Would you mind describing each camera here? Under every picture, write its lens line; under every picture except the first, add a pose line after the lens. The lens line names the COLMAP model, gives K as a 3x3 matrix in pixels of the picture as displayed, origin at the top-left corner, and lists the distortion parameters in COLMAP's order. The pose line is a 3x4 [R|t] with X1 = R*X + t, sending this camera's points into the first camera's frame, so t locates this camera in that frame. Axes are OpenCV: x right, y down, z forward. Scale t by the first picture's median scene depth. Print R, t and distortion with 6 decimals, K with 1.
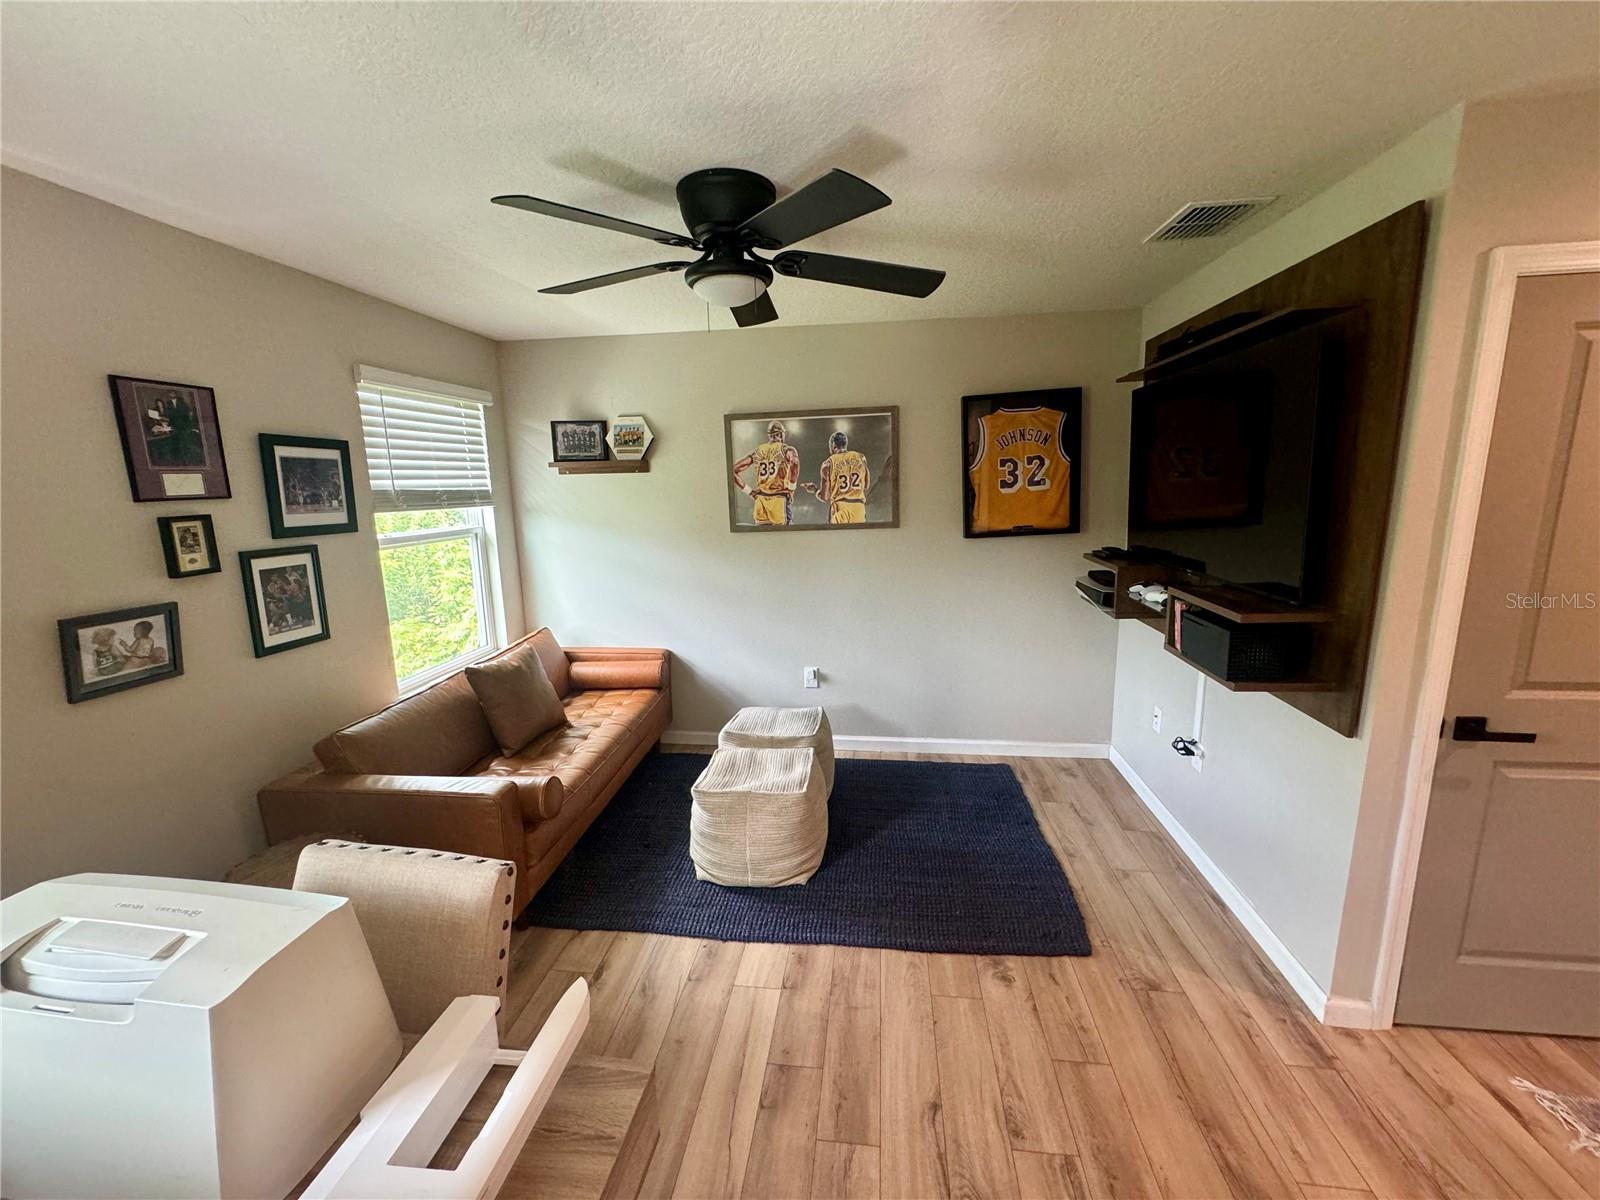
lens RADIAL K [[639.3, 0, 800.9], [0, 639.3, 599.1], [0, 0, 1]] dist [-0.002128, 0.000169]
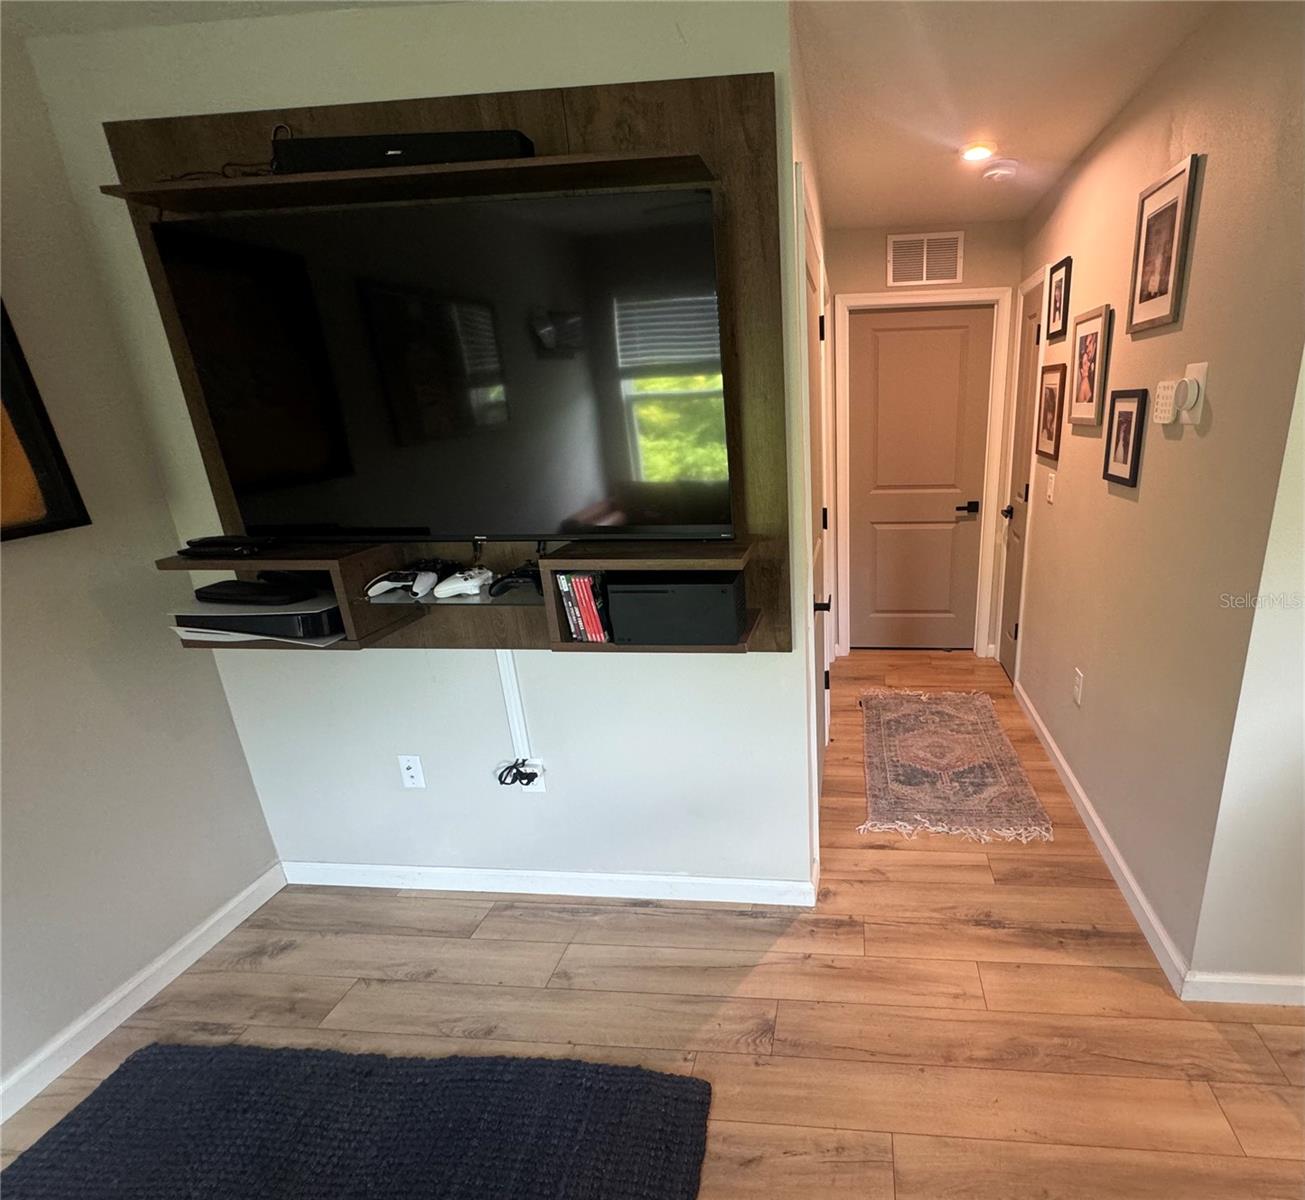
lens RADIAL K [[638.6, 0, 798.6], [0, 638.6, 597.5], [0, 0, 1]] dist [-0.004932, 0.000811]
pose [[-0.039154, -0.264484, 0.963595, -0.058254], [0.211709, 0.940246, 0.266677, -0.080573], [-0.976548, 0.214443, 0.019179, 0.584675]]
